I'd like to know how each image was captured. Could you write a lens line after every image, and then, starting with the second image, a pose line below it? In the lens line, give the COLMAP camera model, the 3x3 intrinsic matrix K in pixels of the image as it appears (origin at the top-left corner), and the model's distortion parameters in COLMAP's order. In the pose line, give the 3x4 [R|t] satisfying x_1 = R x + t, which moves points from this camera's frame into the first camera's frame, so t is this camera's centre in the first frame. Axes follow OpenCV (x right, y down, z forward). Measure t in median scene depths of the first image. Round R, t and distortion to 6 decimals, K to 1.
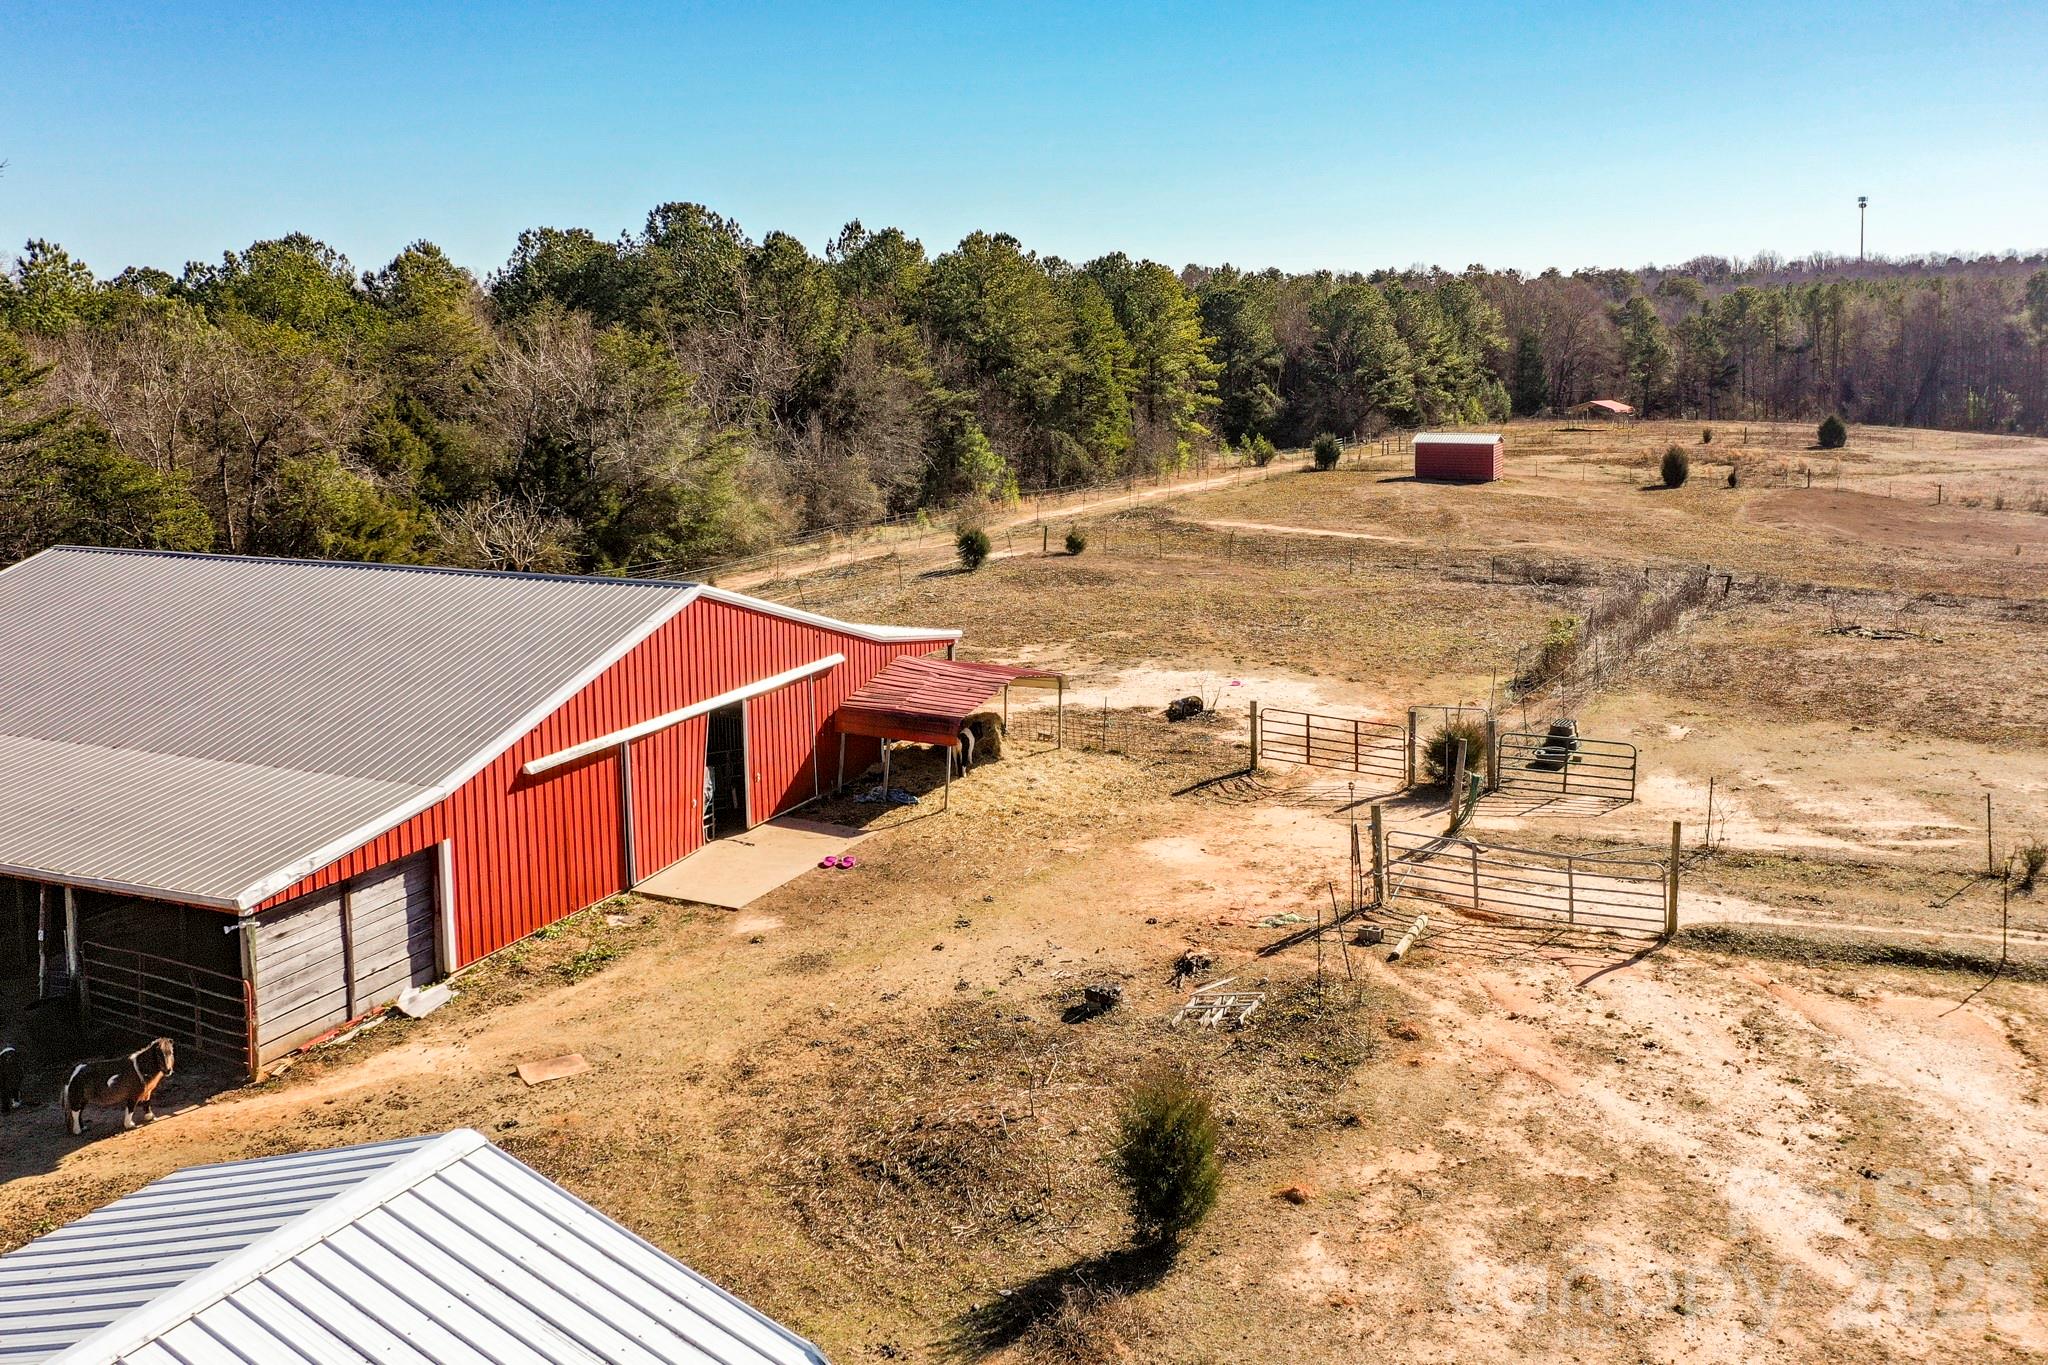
lens RADIAL K [[1638.2, 0, 1136.7], [0, 1638.2, 470.5], [0, 0, 1]] dist [0.015133, 0.004458]
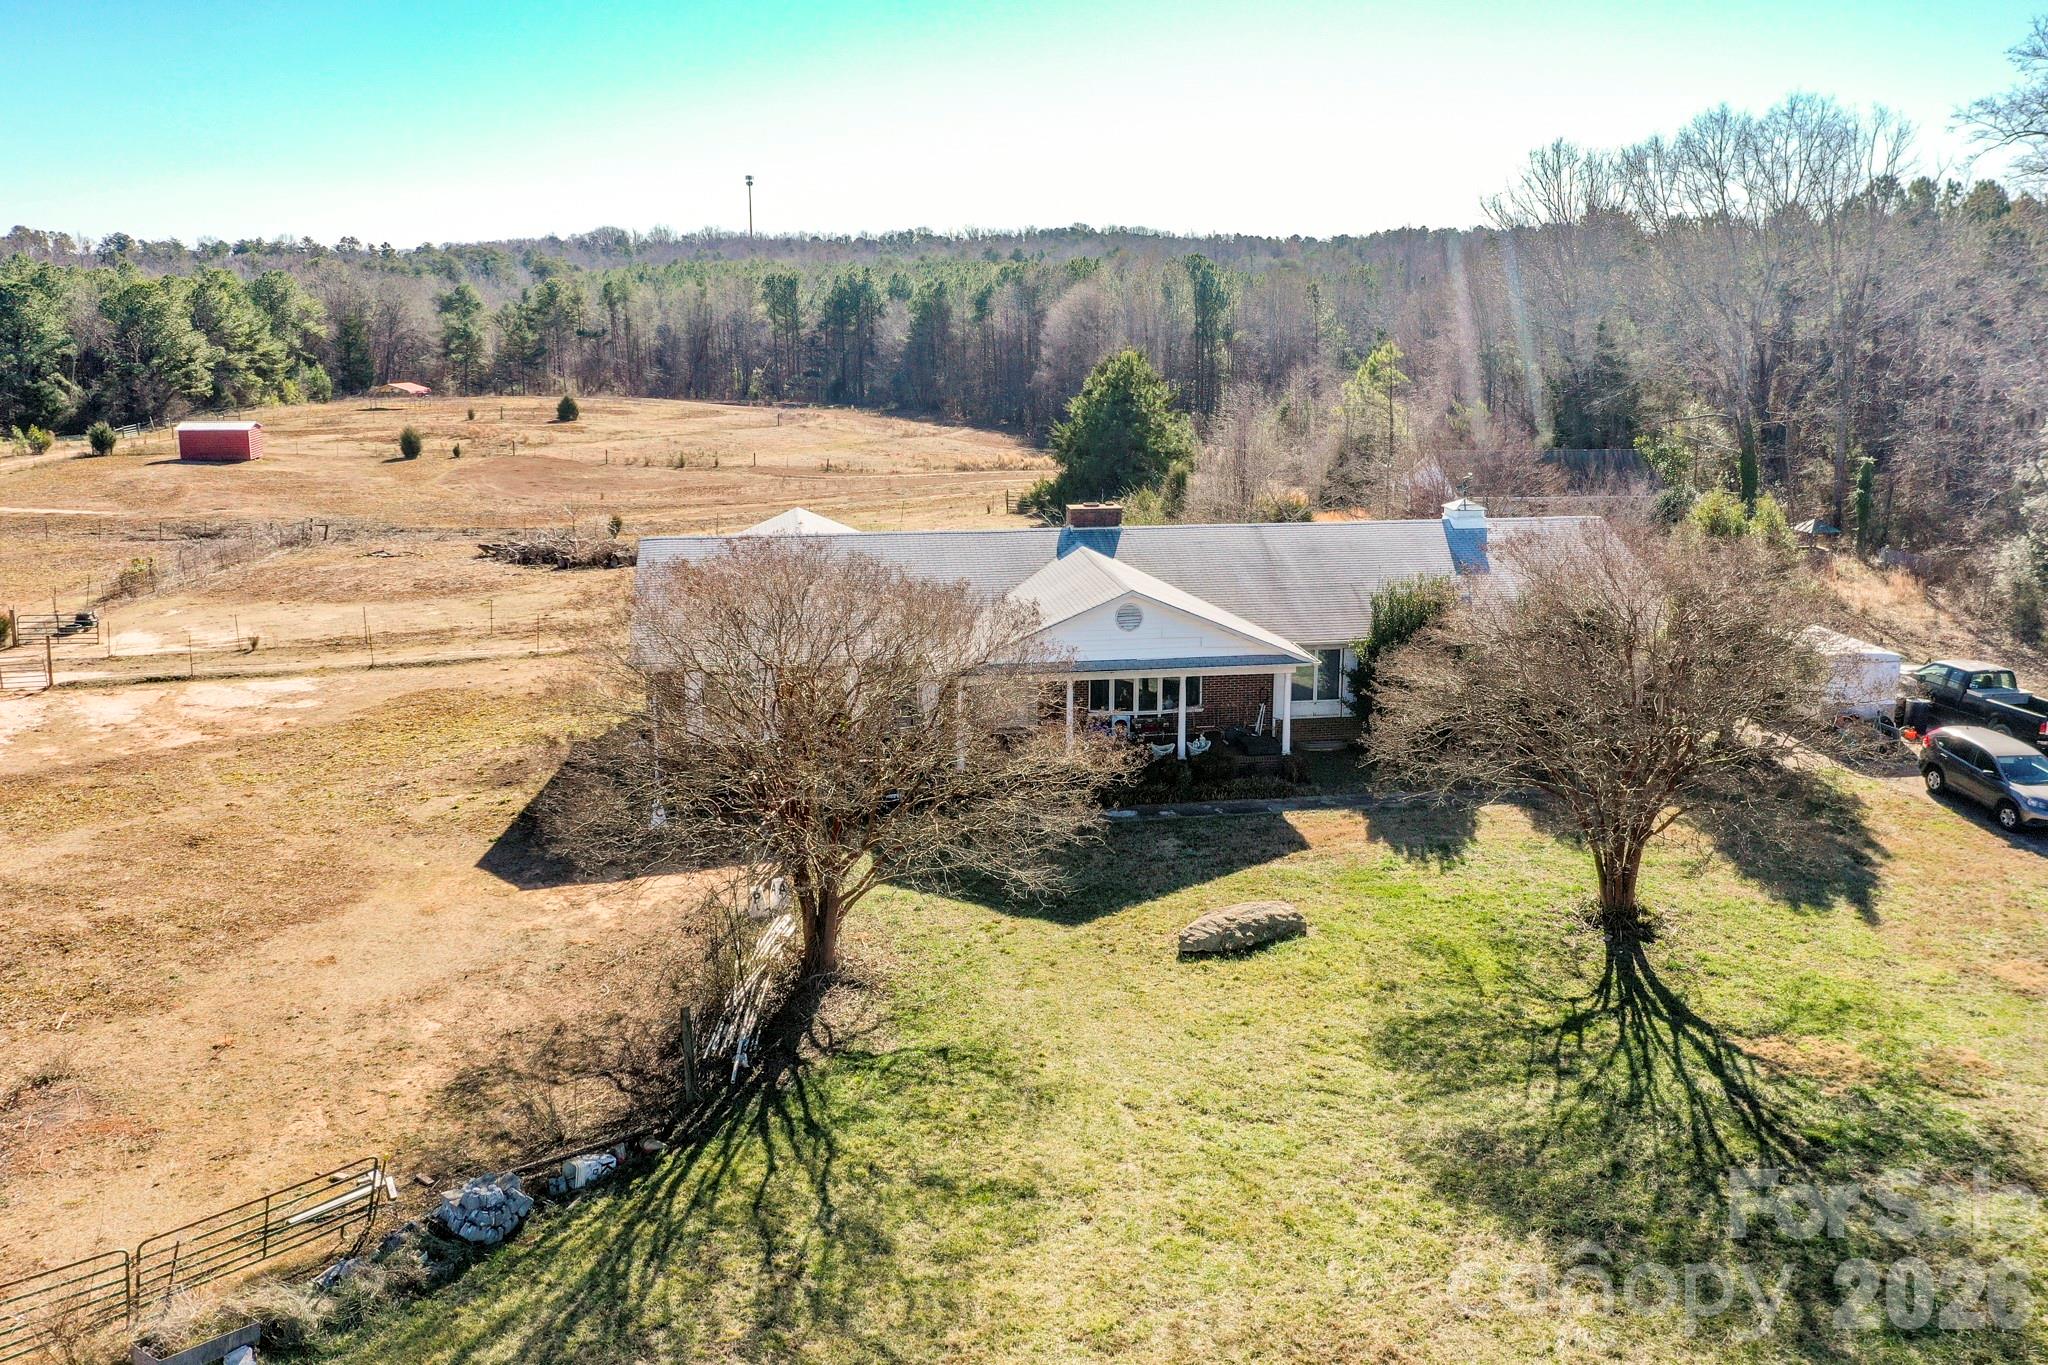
lens RADIAL K [[1661.2, 0, 1052.4], [0, 1661.2, 588.5], [0, 0, 1]] dist [0.015764, 0.007888]
pose [[0.851769, -0.082078, 0.517449, 0.086993], [0.031915, 0.993947, 0.105126, -0.011983], [-0.522945, -0.073028, 0.849232, -0.440904]]
